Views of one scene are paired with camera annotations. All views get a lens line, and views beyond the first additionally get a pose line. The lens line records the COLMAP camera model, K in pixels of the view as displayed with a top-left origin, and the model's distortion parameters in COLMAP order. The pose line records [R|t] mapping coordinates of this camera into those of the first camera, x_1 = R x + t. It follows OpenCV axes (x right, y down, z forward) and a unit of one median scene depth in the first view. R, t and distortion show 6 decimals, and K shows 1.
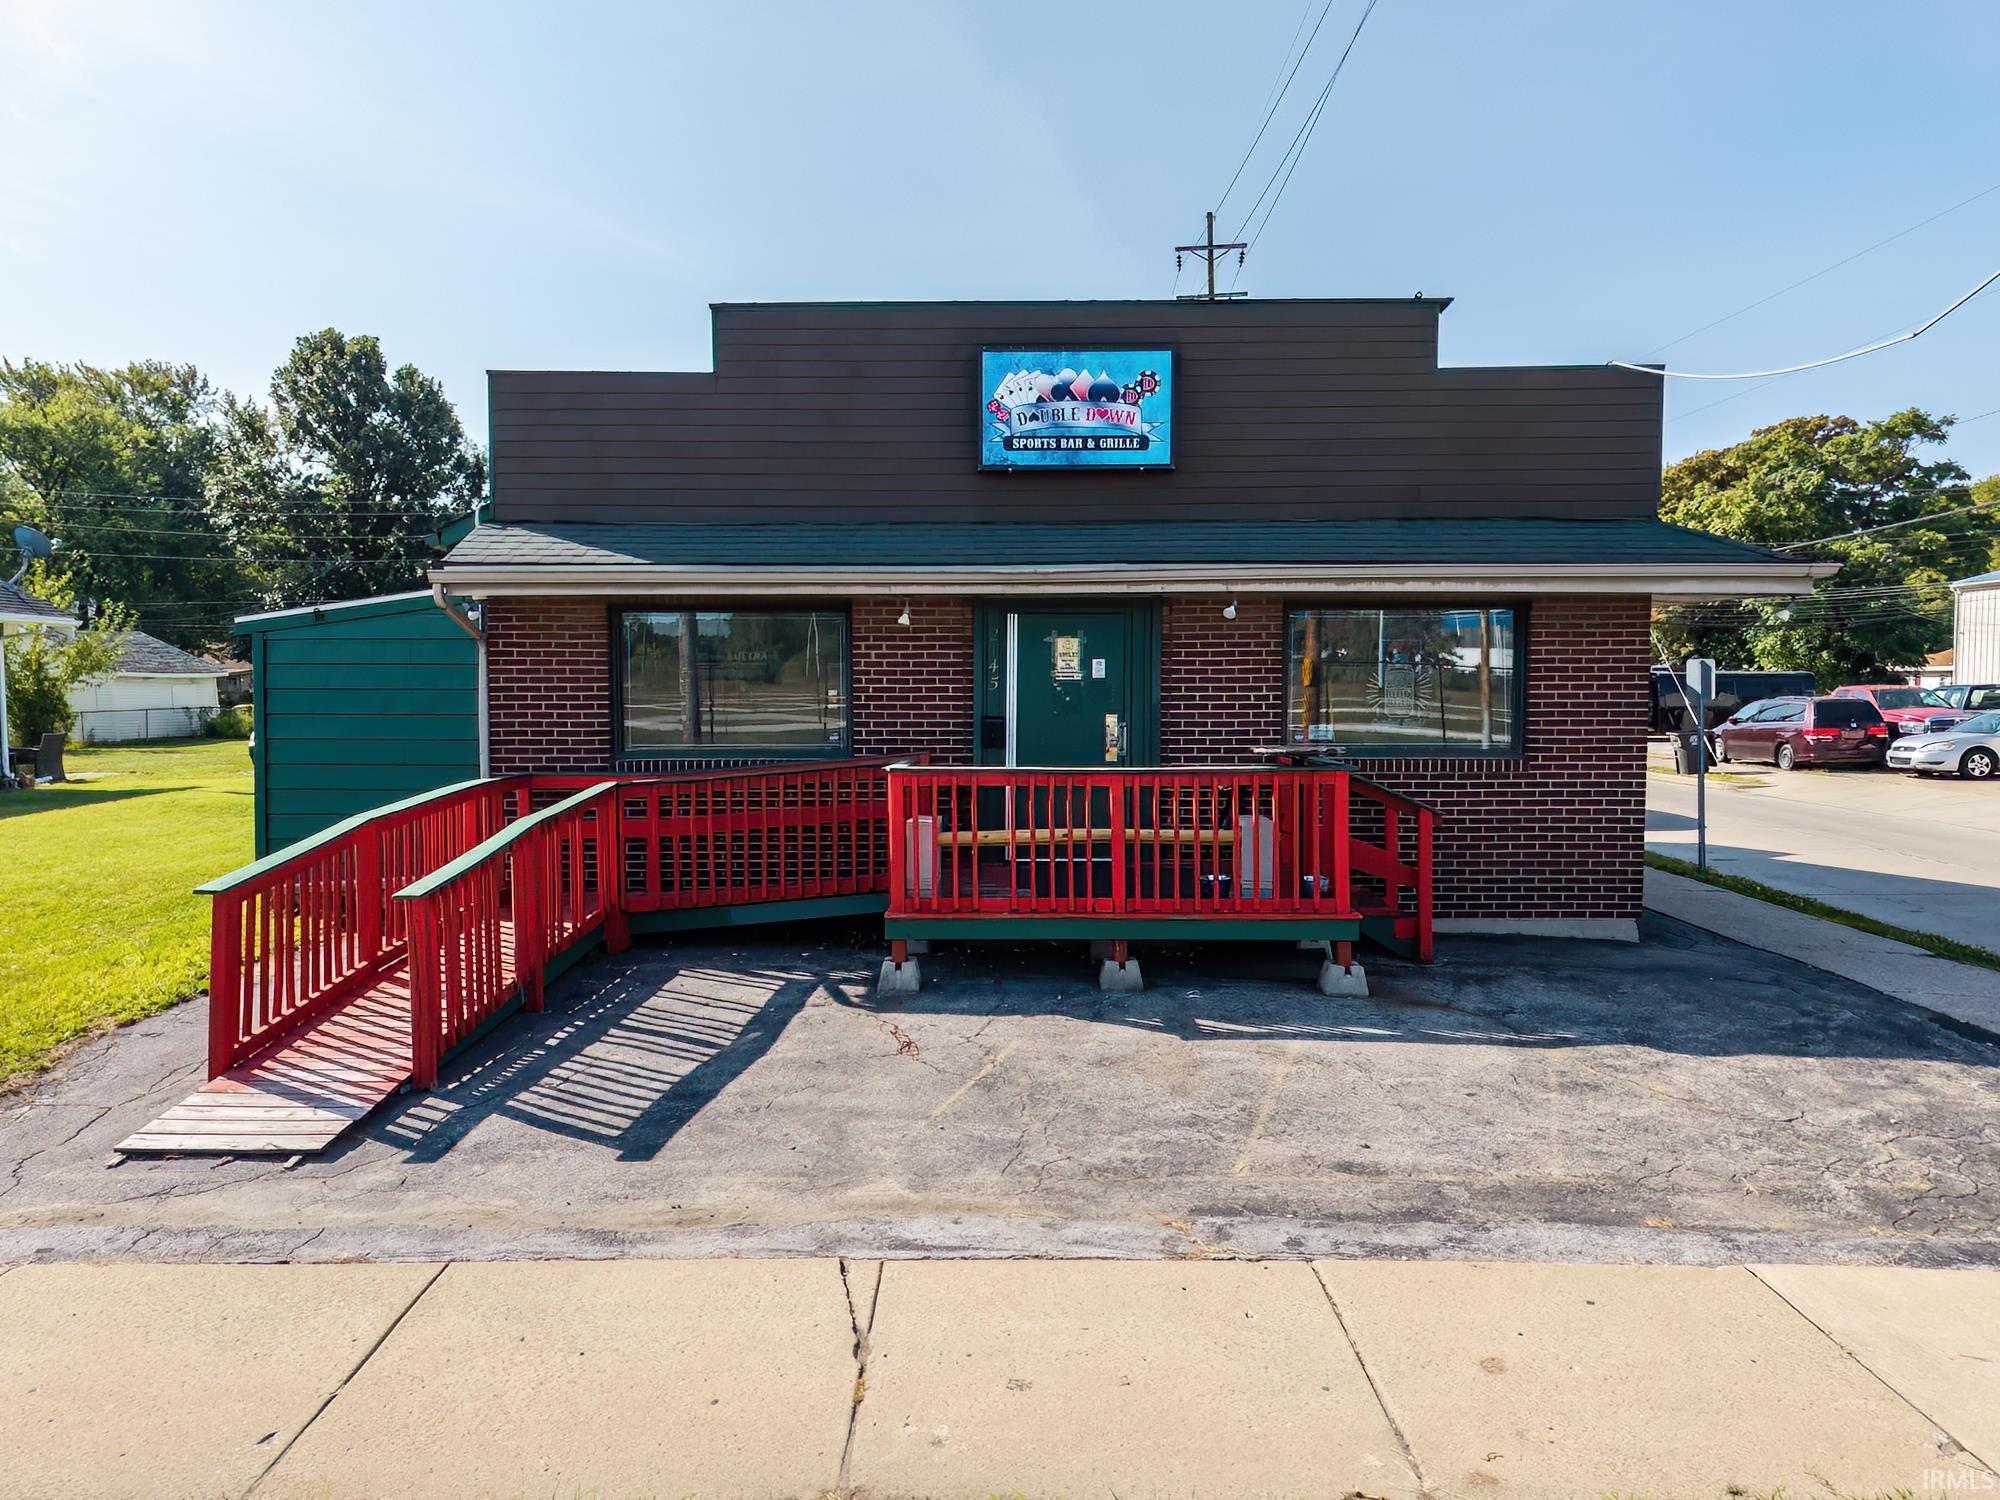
lens RADIAL K [[1361.8, 0, 1017.7], [0, 1361.8, 758.6], [0, 0, 1]] dist [0.019643, -0.001613]
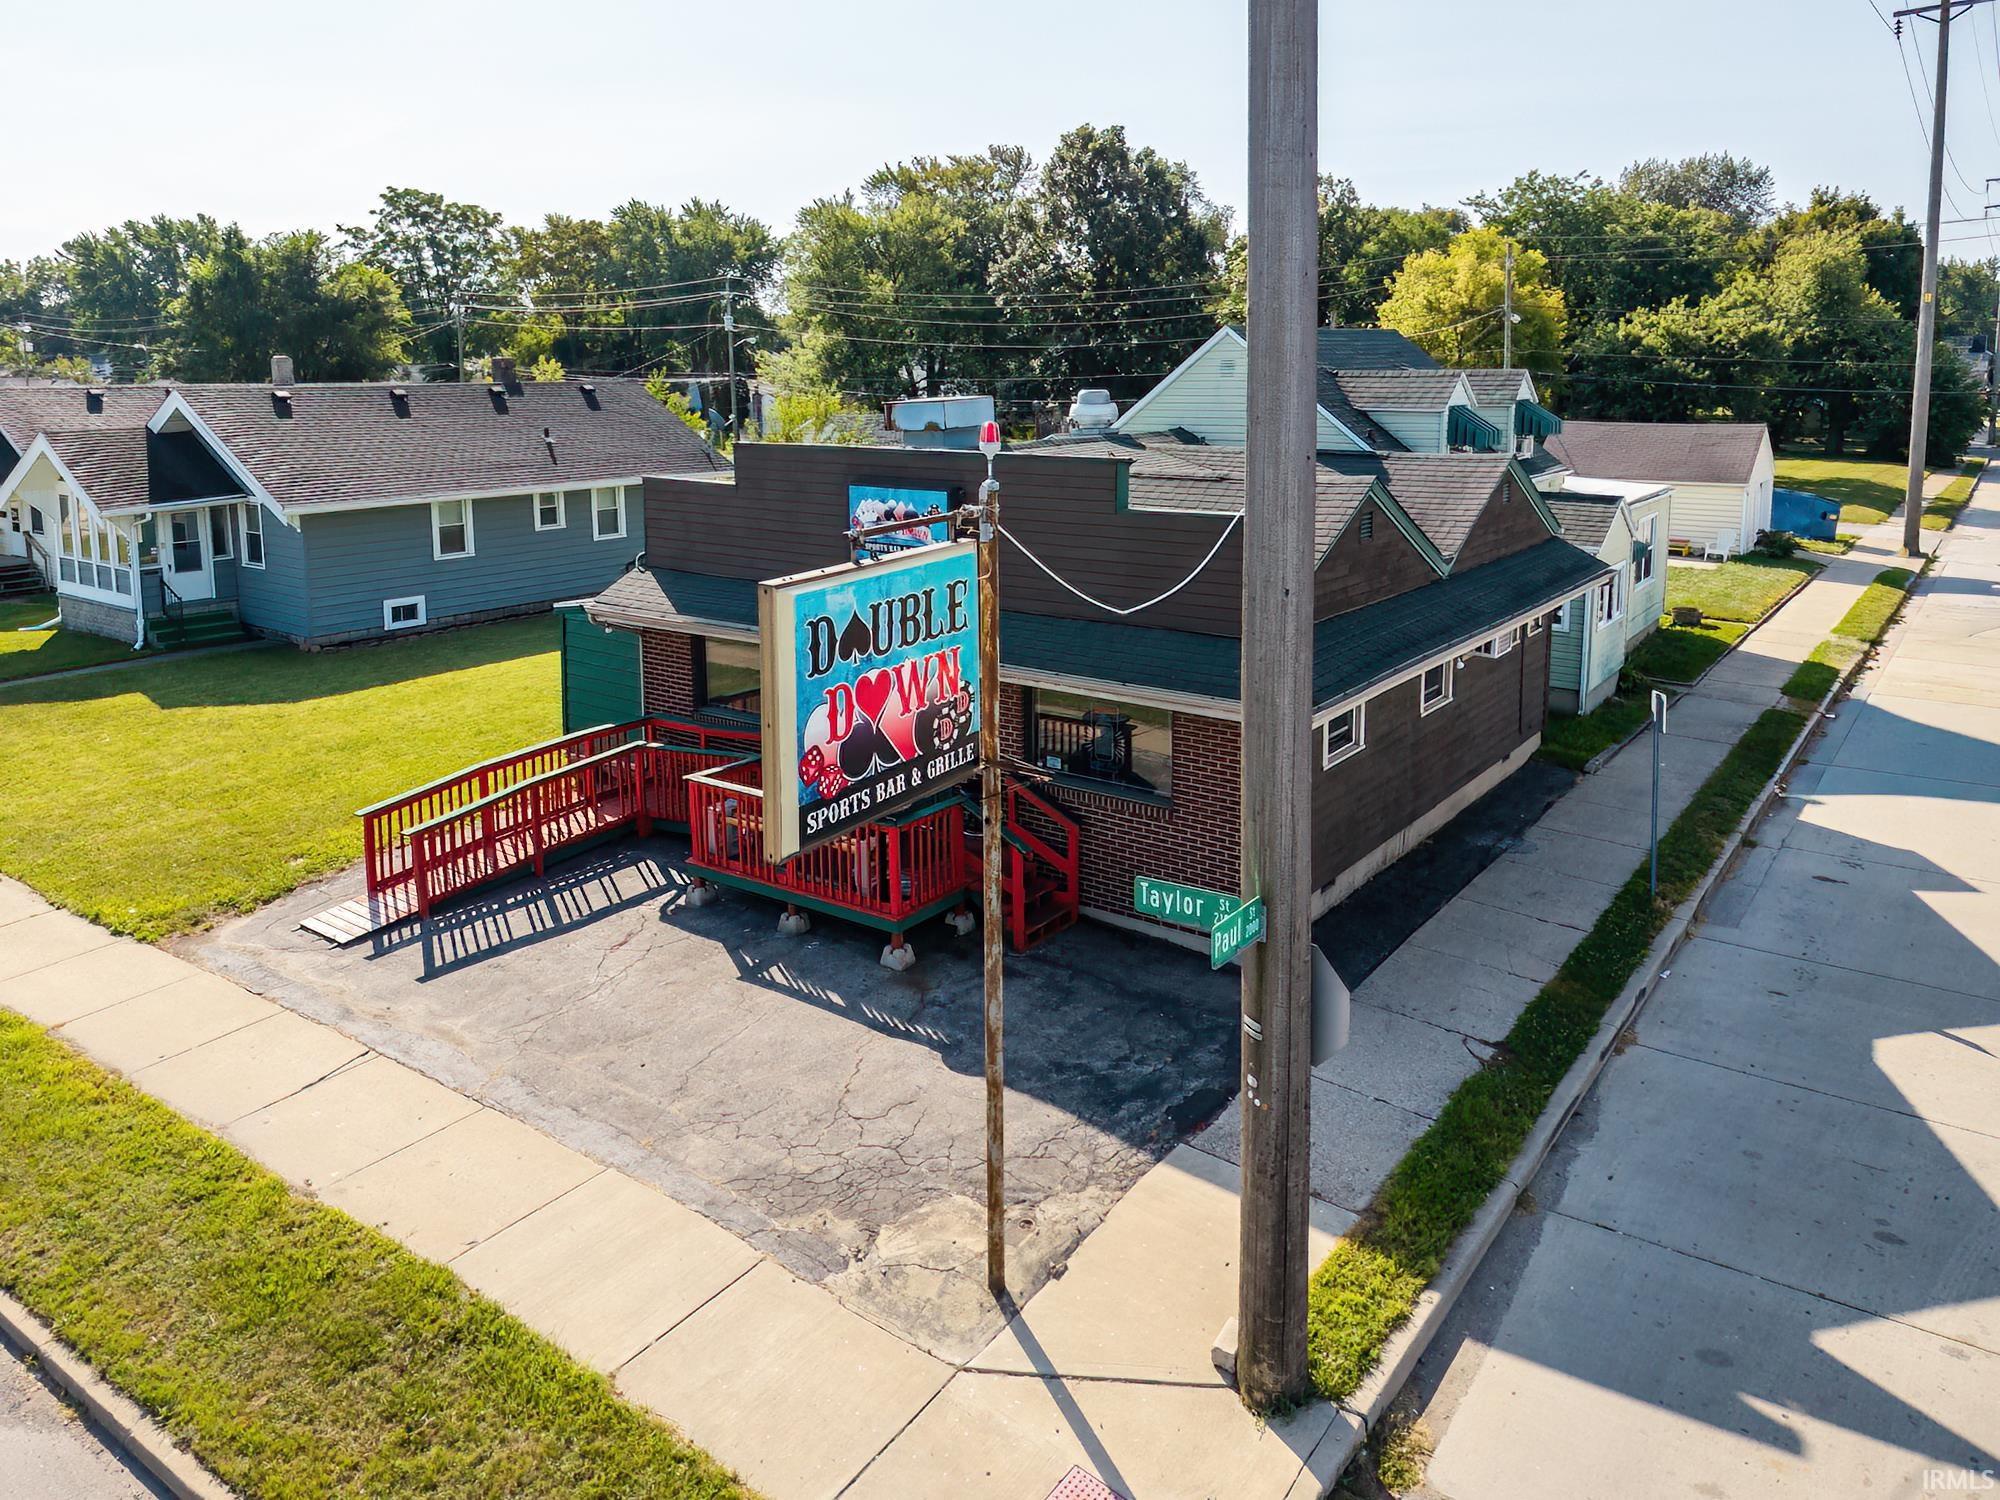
lens RADIAL K [[1429.2, 0, 1026.6], [0, 1429.2, 553.6], [0, 0, 1]] dist [0.058007, -0.065675]
pose [[0.816468, 0.079393, -0.571907, 1.258453], [-0.033711, 0.995366, 0.090053, -0.446895], [0.576406, -0.054246, 0.815361, -0.223274]]
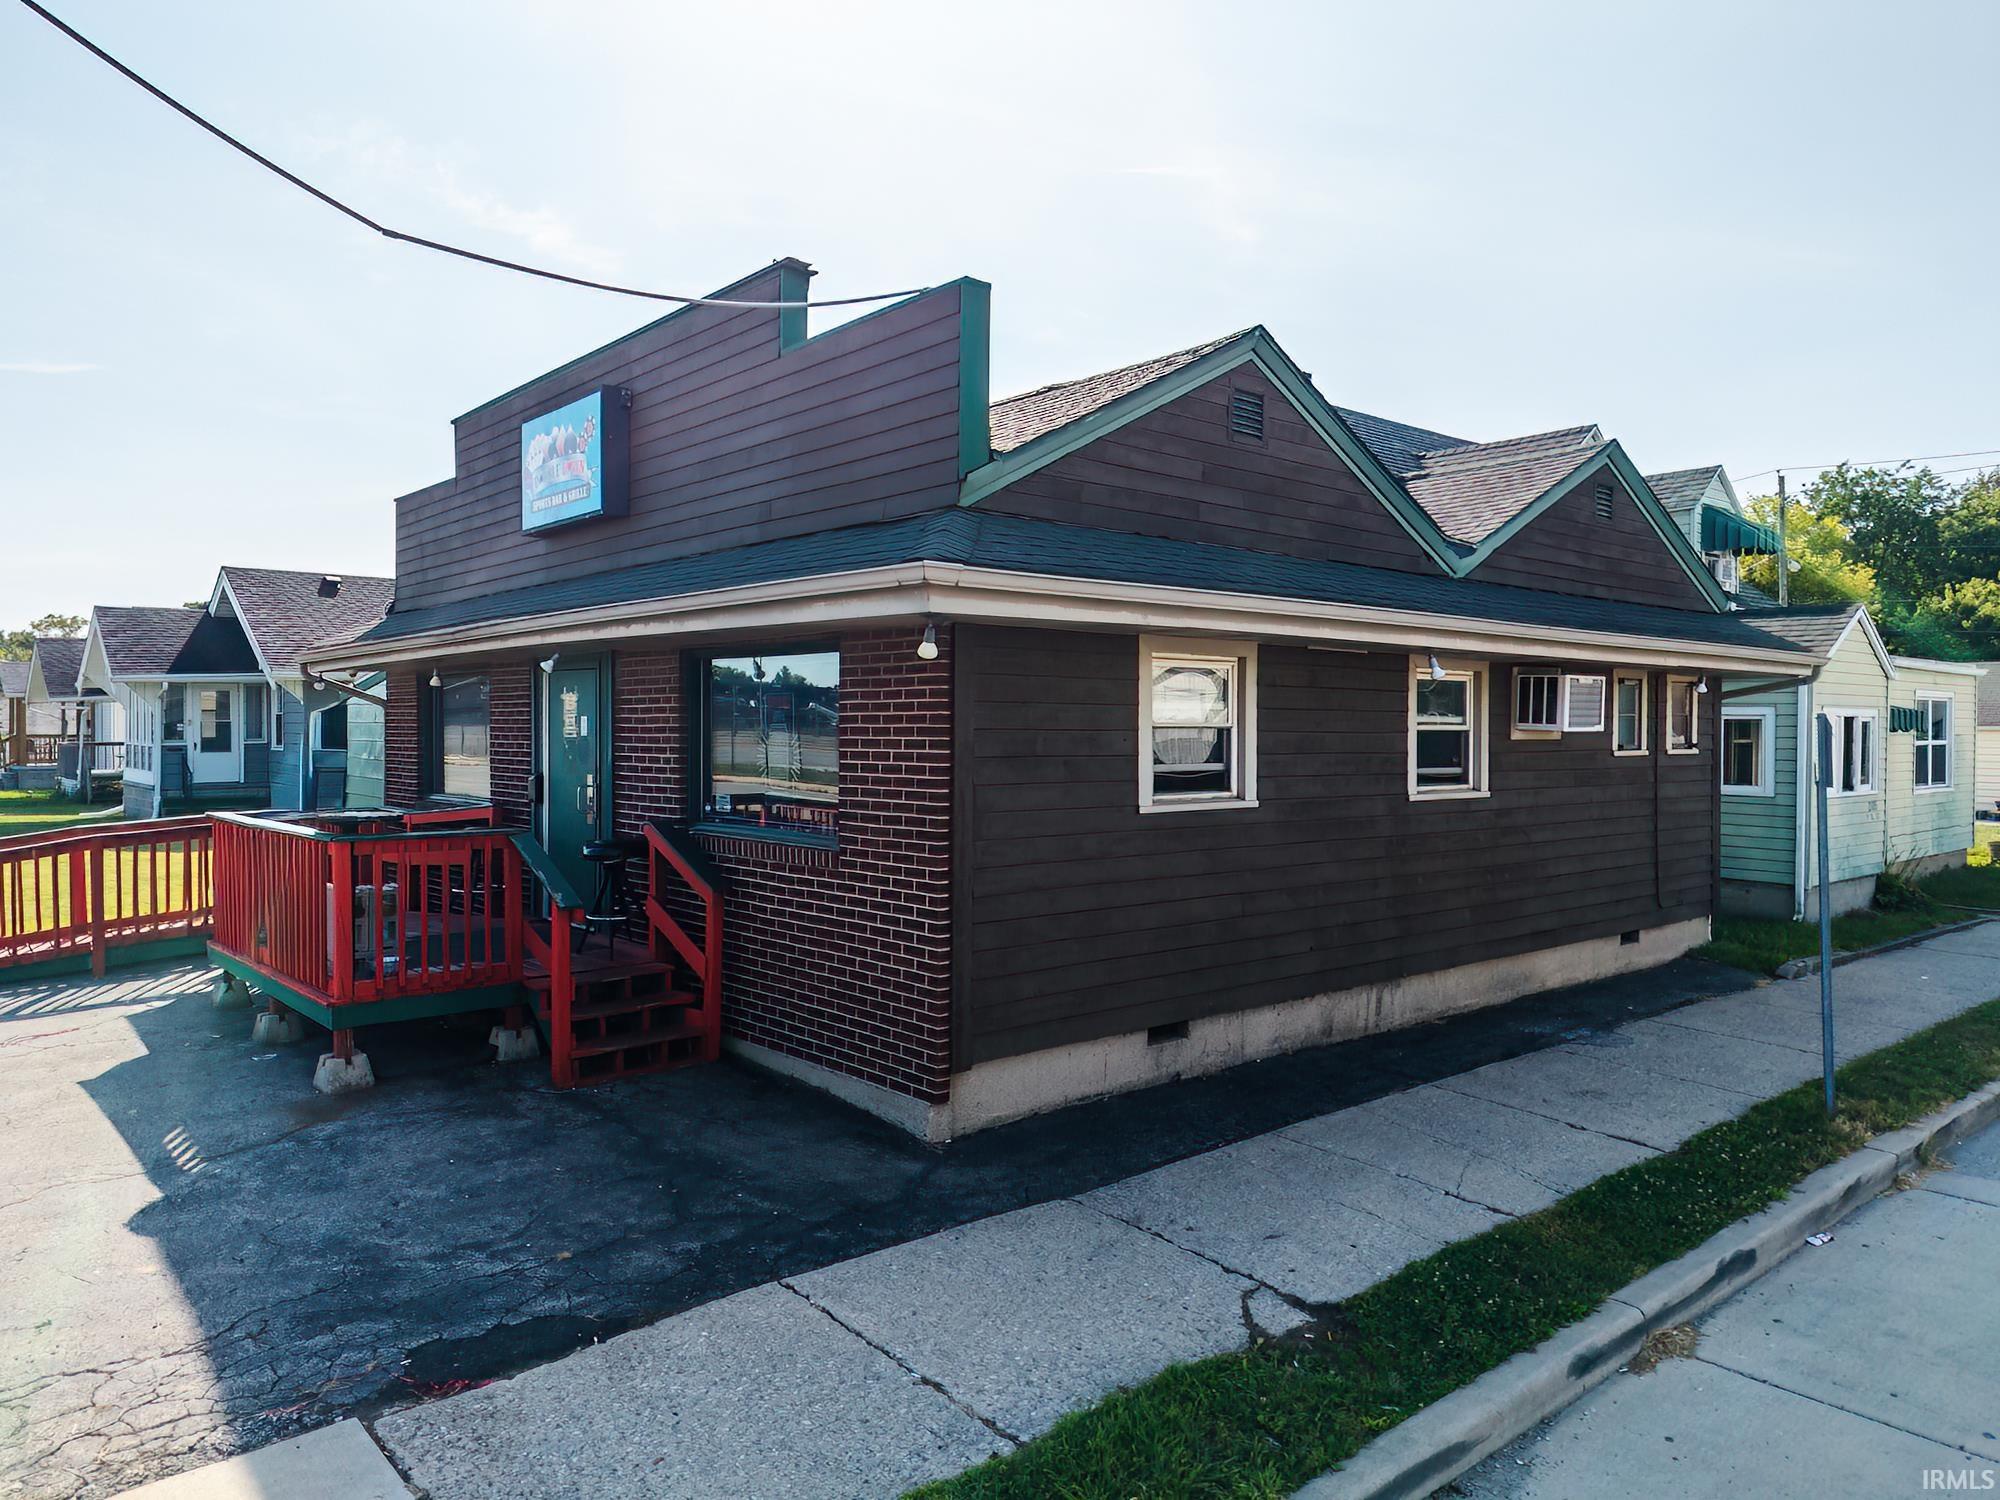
lens RADIAL K [[1355.2, 0, 1000.0], [0, 1355.2, 750.0], [0, 0, 1]] dist [0.041318, -0.027740]
pose [[0.656885, 0.016548, -0.753809, 1.210656], [-0.049720, 0.998534, -0.021407, -0.053379], [0.752349, 0.051541, 0.656745, 0.723811]]
